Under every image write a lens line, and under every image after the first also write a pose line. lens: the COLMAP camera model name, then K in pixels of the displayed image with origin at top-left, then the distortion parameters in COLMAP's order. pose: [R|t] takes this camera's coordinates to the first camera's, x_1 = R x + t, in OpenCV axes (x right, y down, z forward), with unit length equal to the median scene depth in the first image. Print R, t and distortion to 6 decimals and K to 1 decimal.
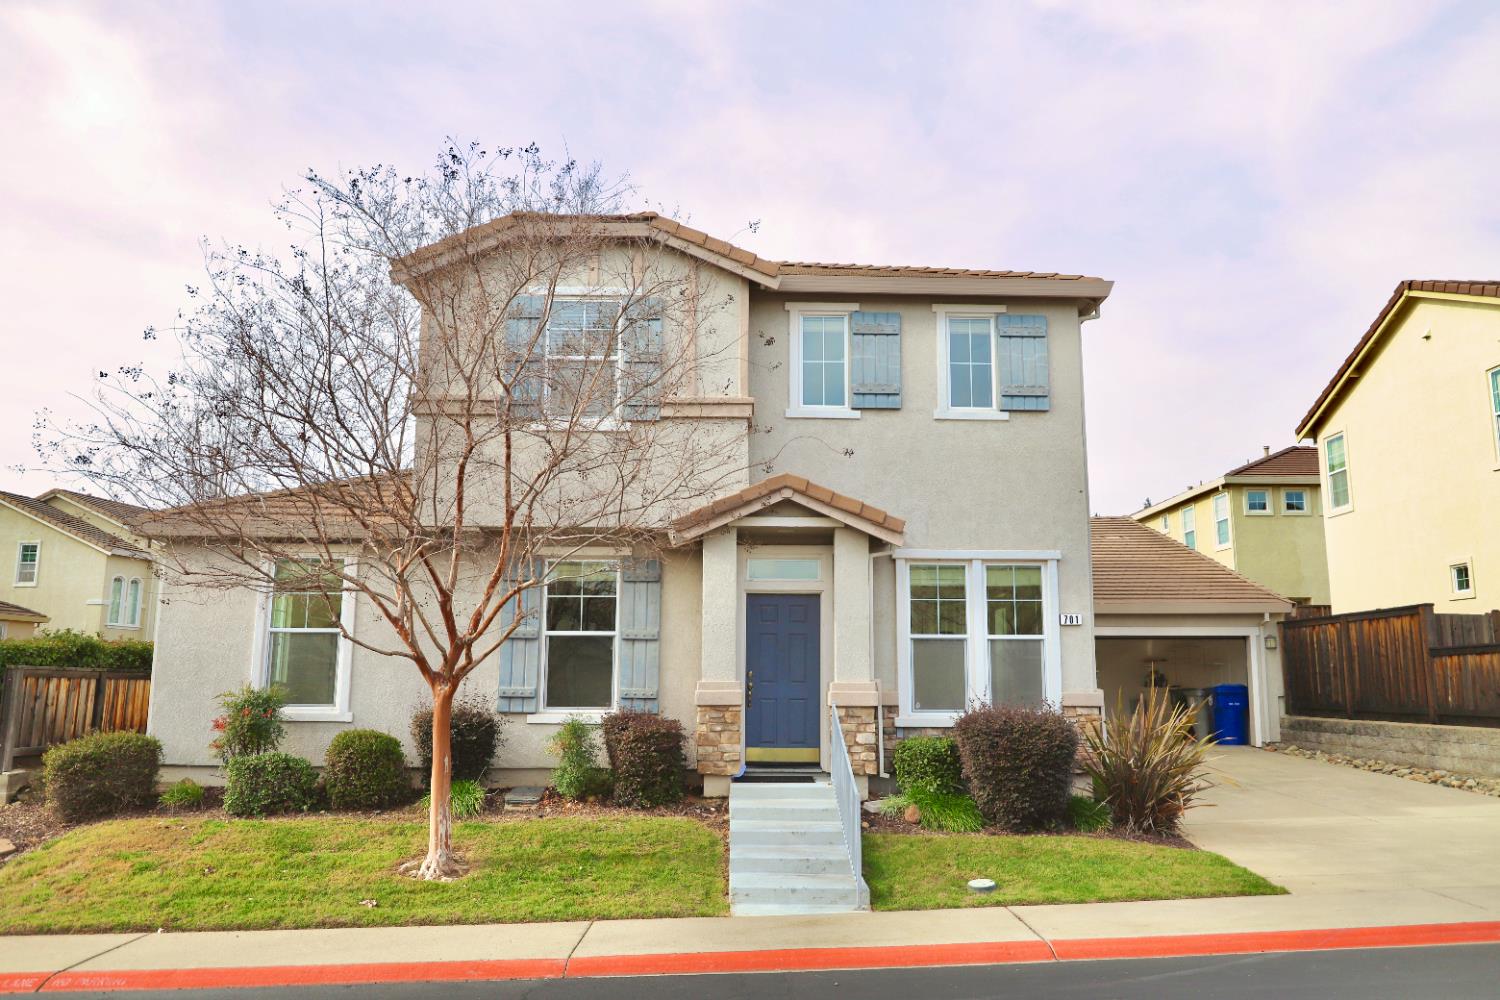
lens RADIAL K [[1154.9, 0, 750.0], [0, 1154.9, 500.0], [0, 0, 1]] dist [-0.002436, 0.000907]
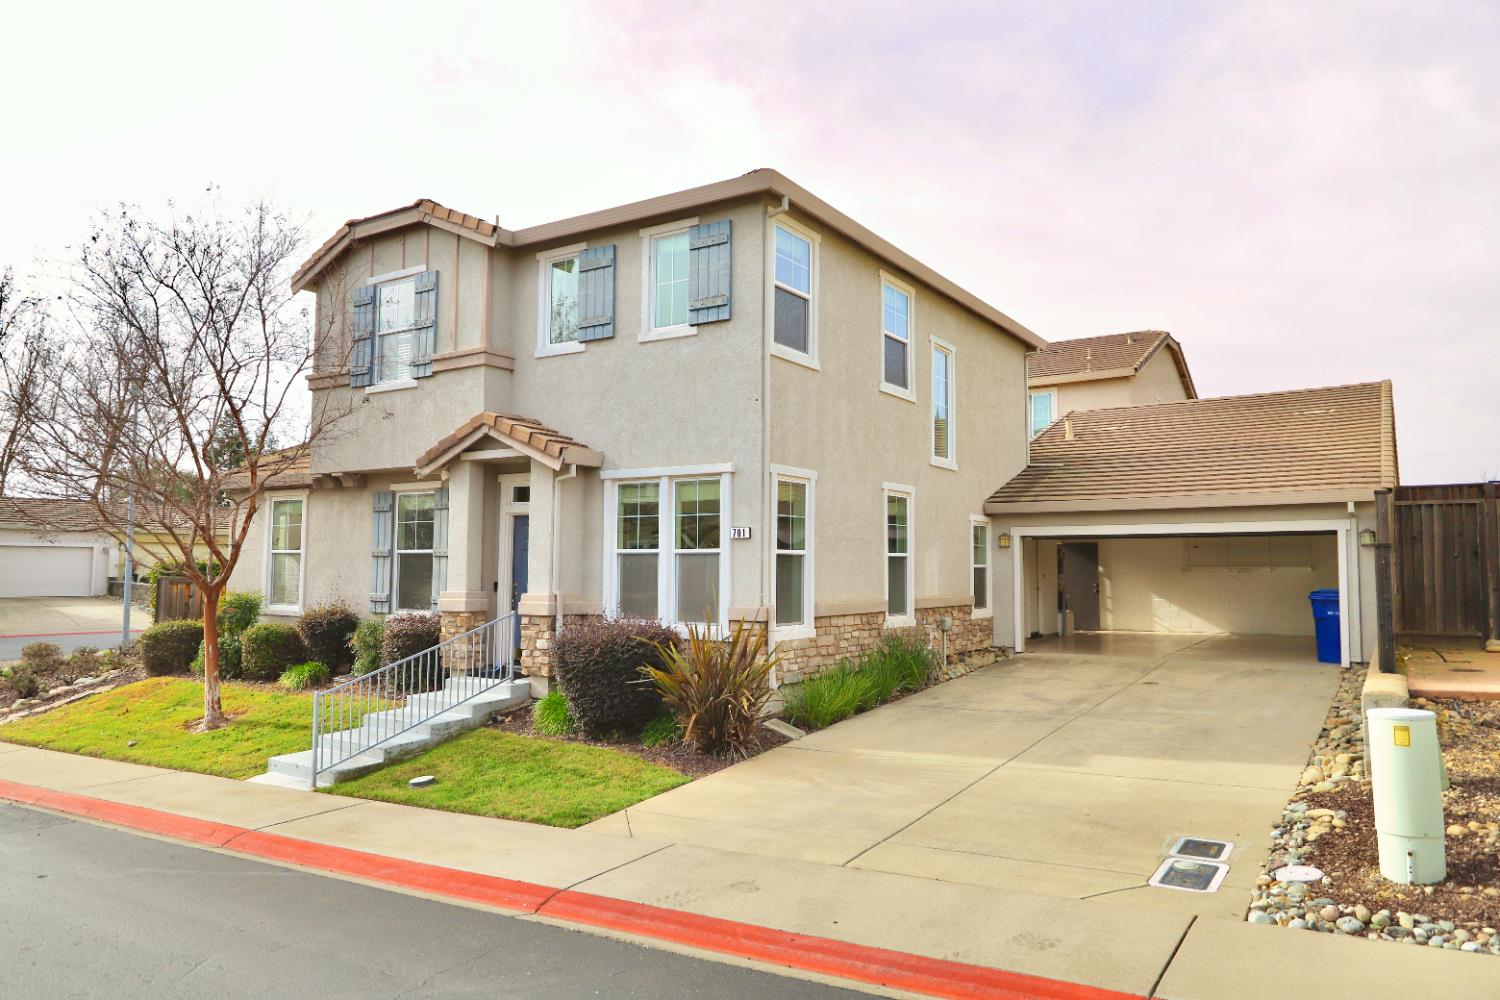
lens RADIAL K [[1014.6, 0, 719.6], [0, 1014.6, 498.7], [0, 0, 1]] dist [0.002942, 0.000906]
pose [[0.824509, -0.038473, -0.564540, 0.746926], [0.090594, 0.993791, 0.064587, 0.017323], [0.558550, -0.104396, 0.822875, 0.281628]]
